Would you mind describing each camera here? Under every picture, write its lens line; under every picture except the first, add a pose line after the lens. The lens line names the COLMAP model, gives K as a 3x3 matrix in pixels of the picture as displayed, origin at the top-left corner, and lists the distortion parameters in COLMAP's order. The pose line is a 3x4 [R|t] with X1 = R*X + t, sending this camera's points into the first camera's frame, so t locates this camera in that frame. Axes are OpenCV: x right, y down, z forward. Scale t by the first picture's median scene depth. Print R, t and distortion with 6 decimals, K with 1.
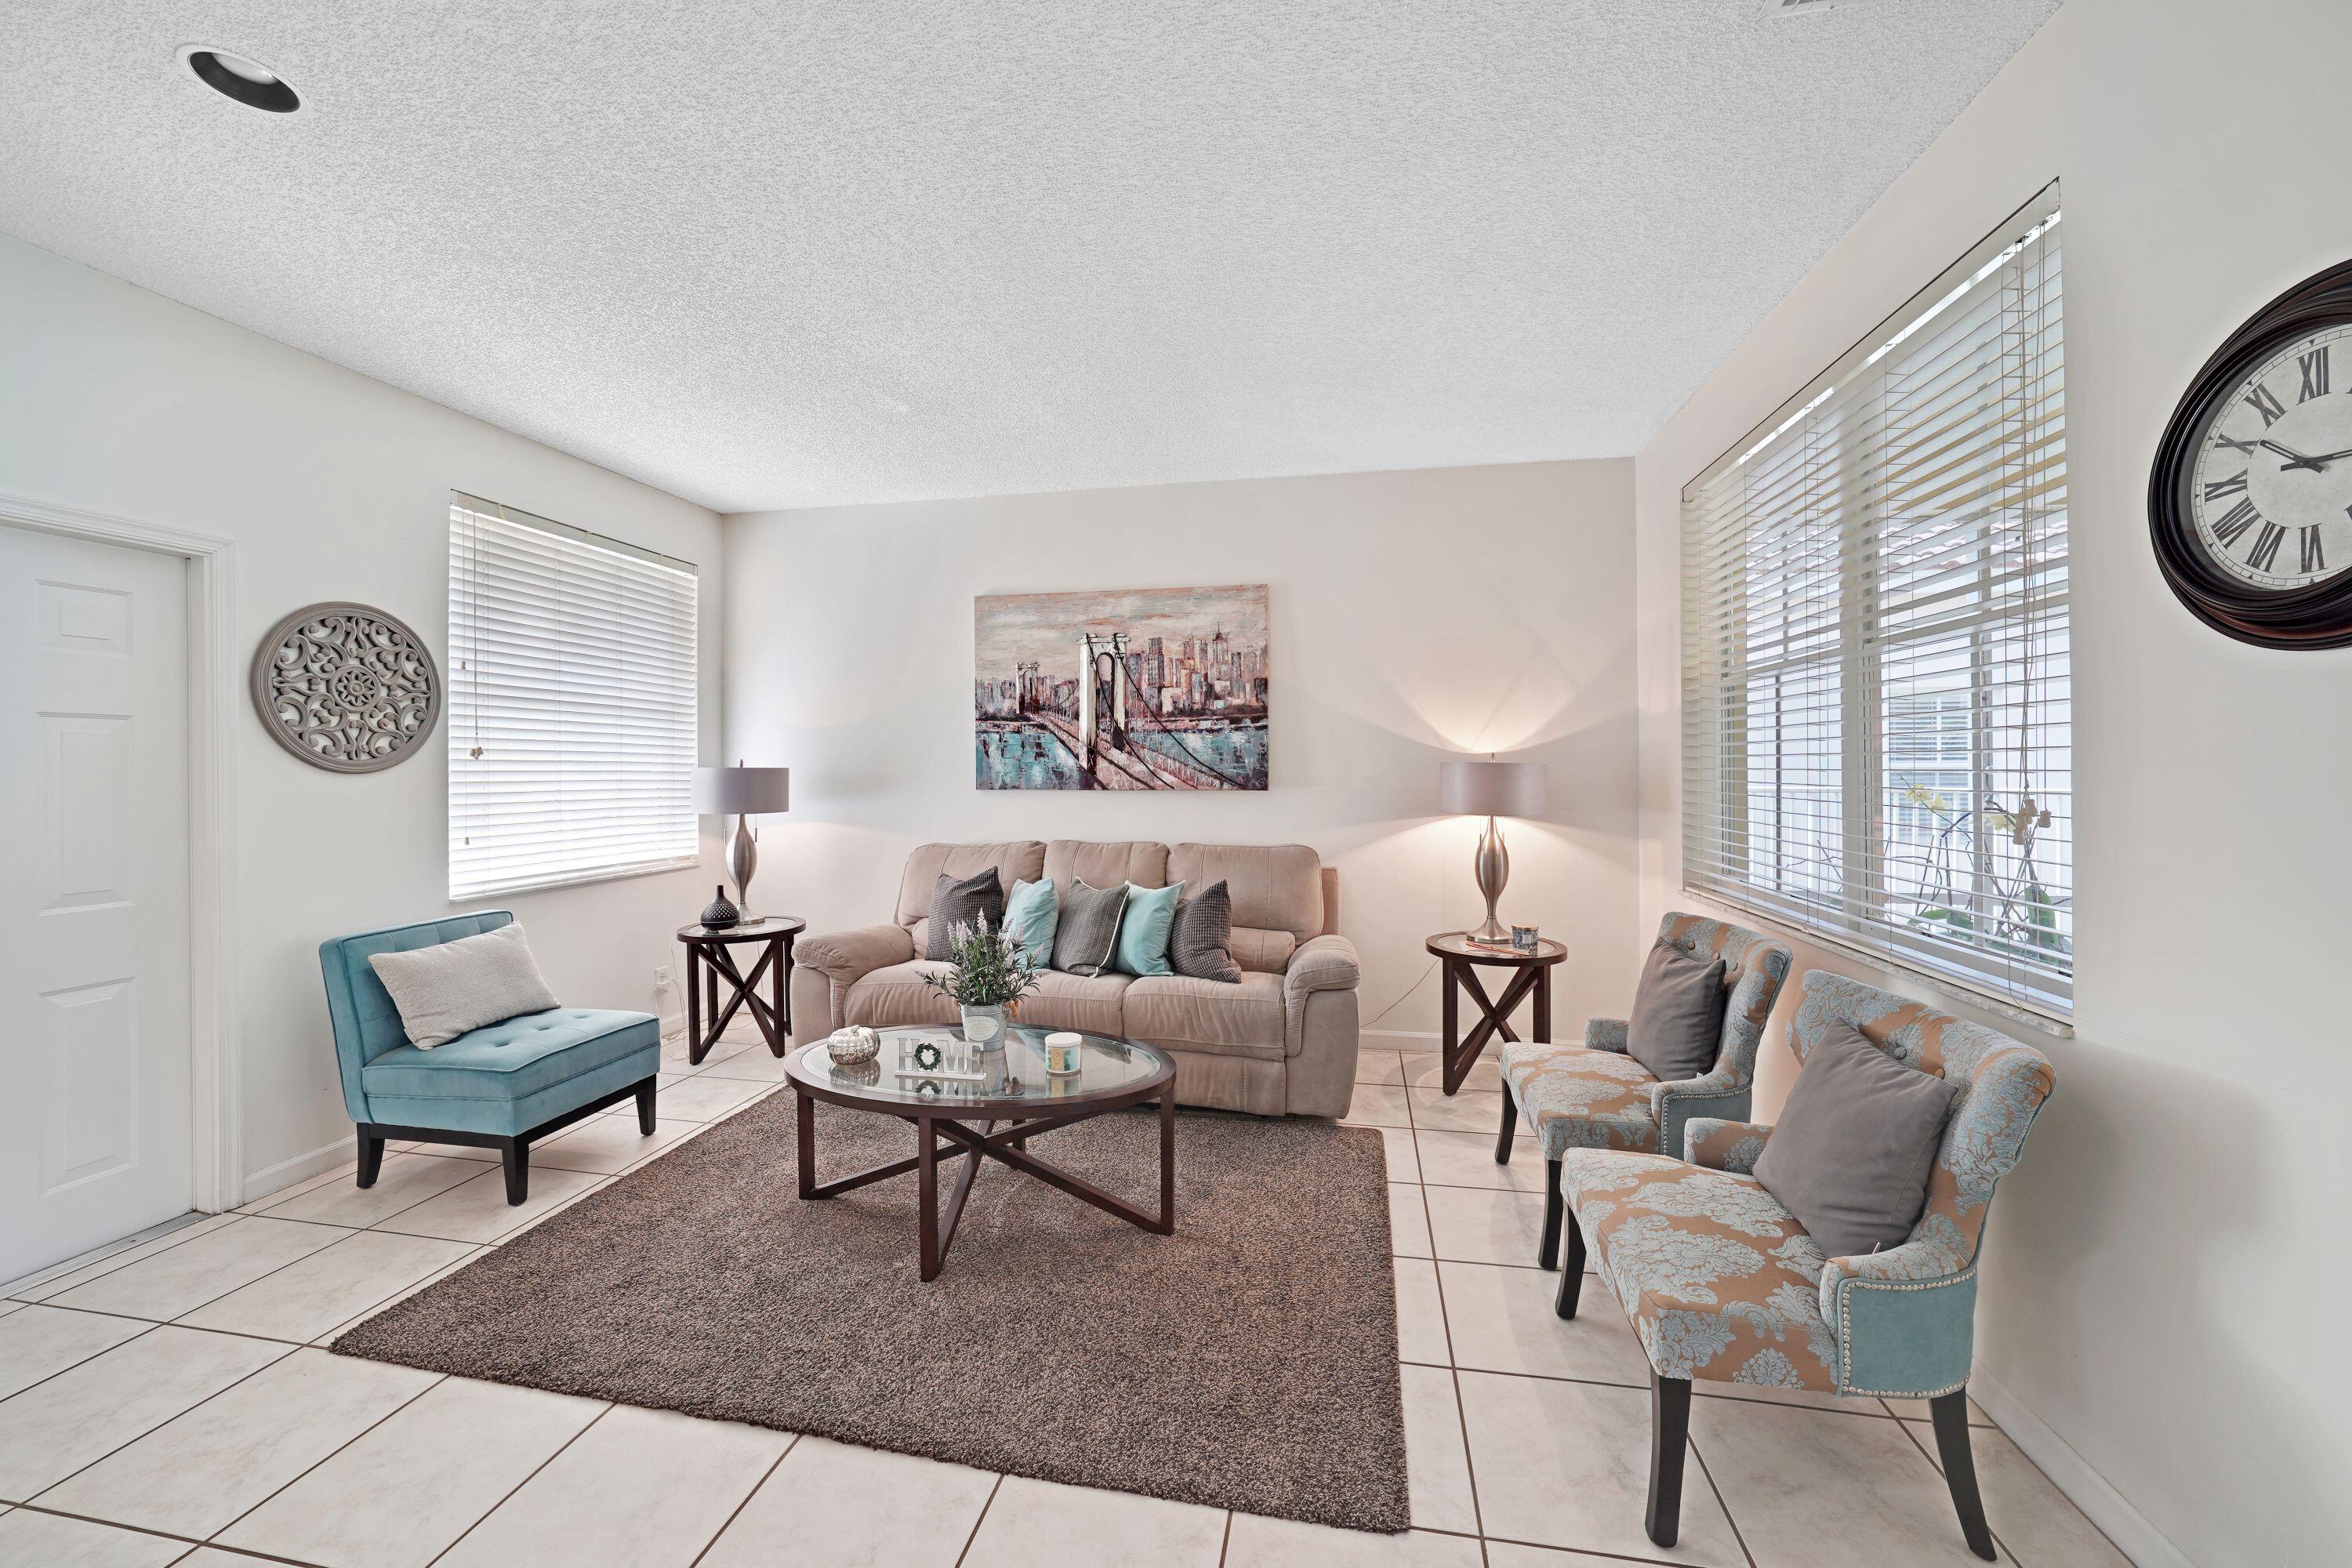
lens RADIAL K [[868.6, 0, 1171.6], [0, 868.6, 768.9], [0, 0, 1]] dist [-0.014567, 0.000098]
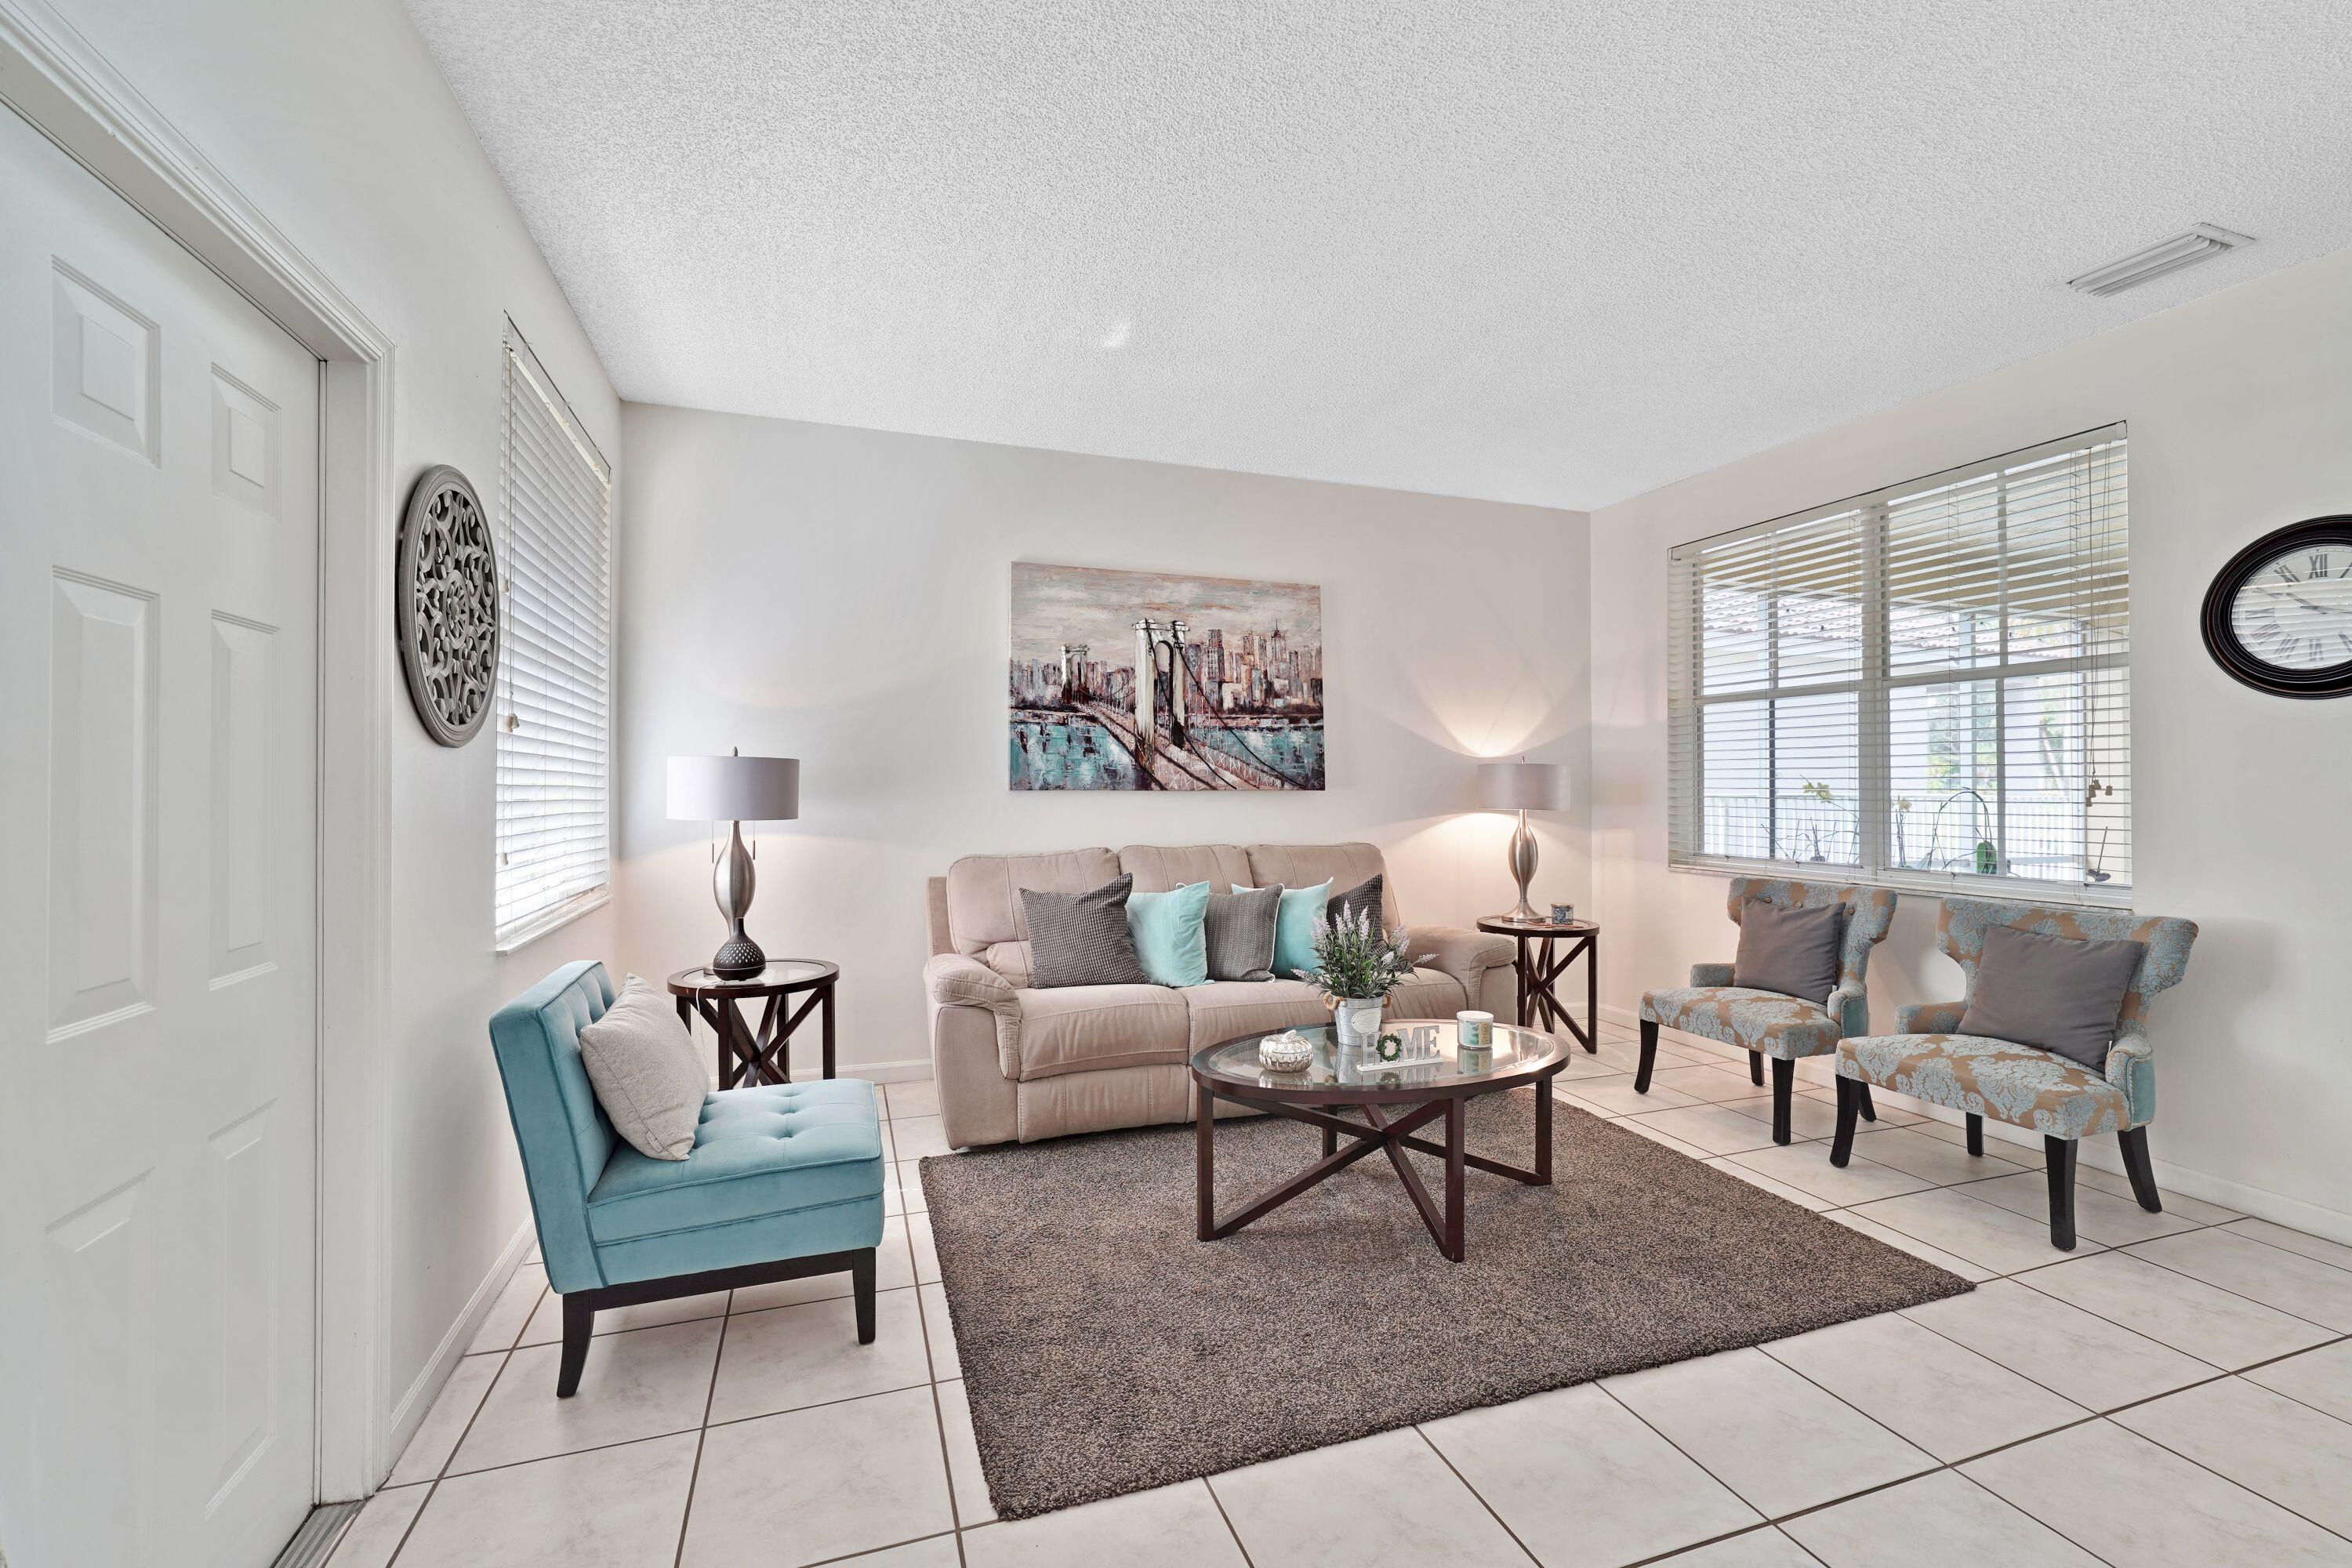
lens RADIAL K [[1000.1, 0, 1167.7], [0, 1000.1, 783.4], [0, 0, 1]] dist [-0.003959, -0.000306]
pose [[0.863854, 0.006408, 0.503701, -0.624096], [-0.003617, 0.999972, -0.006518, 0.024528], [-0.503729, 0.003809, 0.863853, 0.087660]]
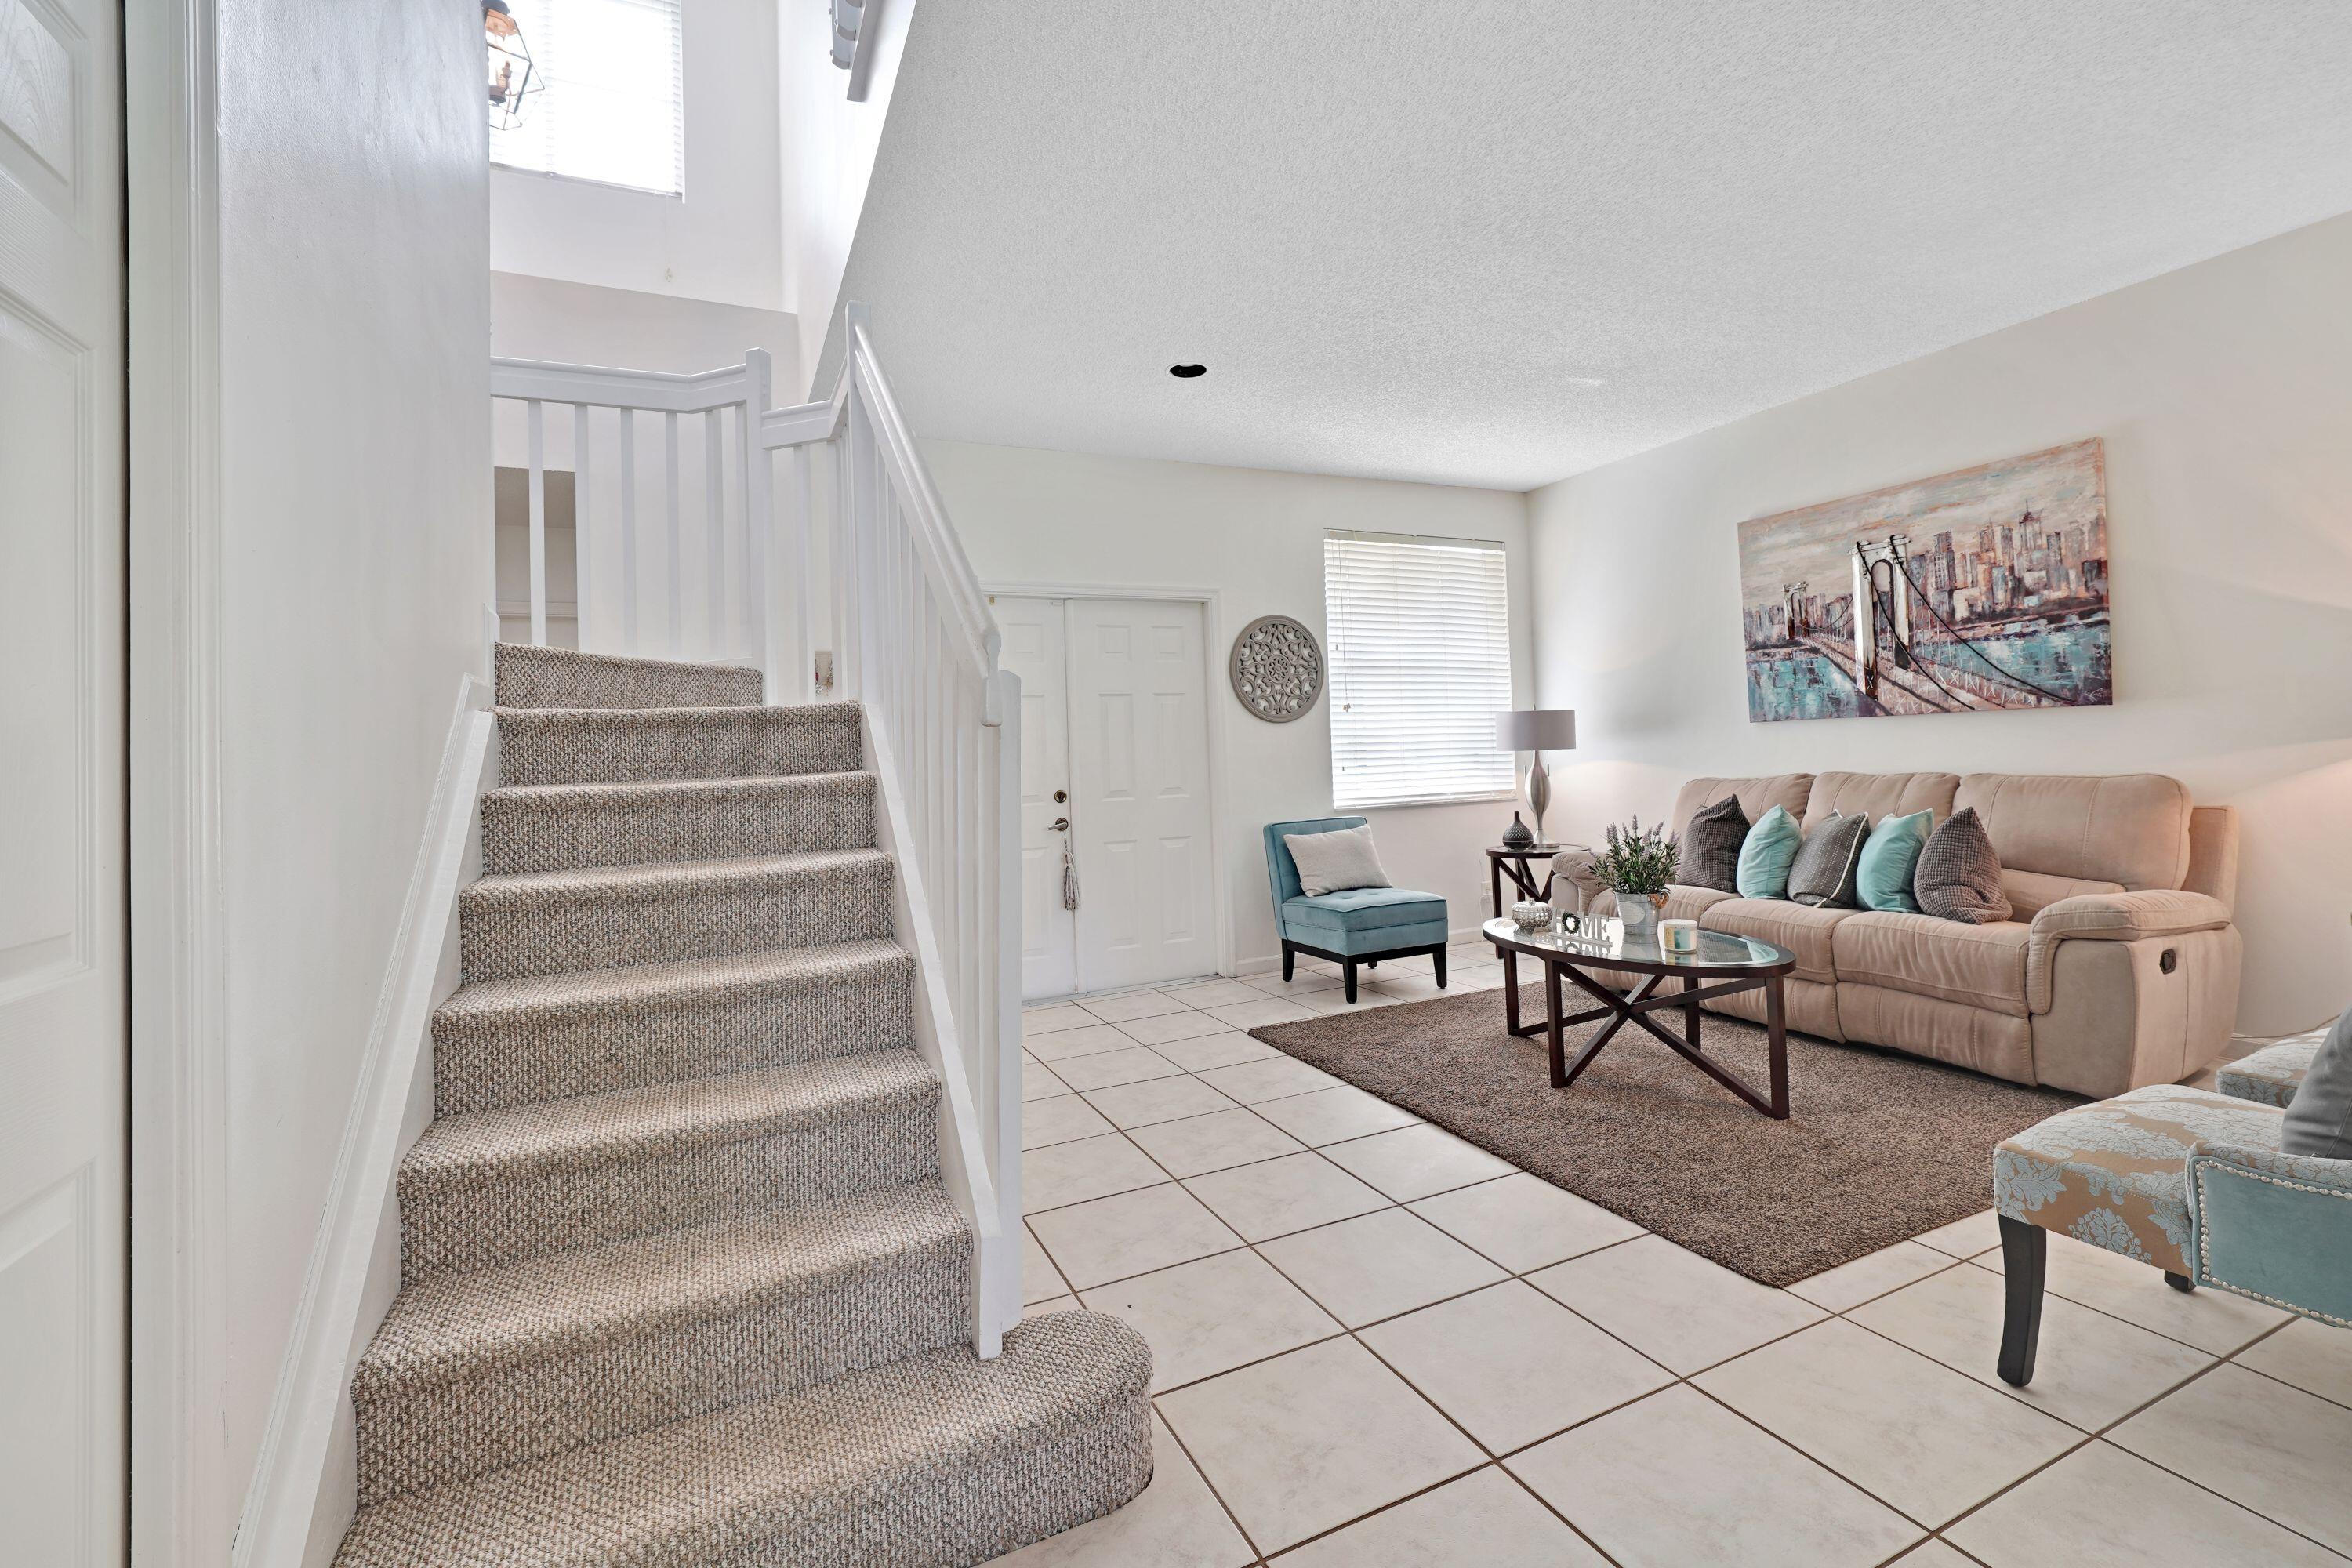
lens RADIAL K [[1039.4, 0, 1209.8], [0, 1039.4, 721.7], [0, 0, 1]] dist [-0.010172, -0.000107]
pose [[0.598646, -0.043790, -0.799816, 0.359150], [0.032463, 0.999011, -0.030398, 0.041213], [0.800356, -0.007766, 0.599475, -0.179817]]
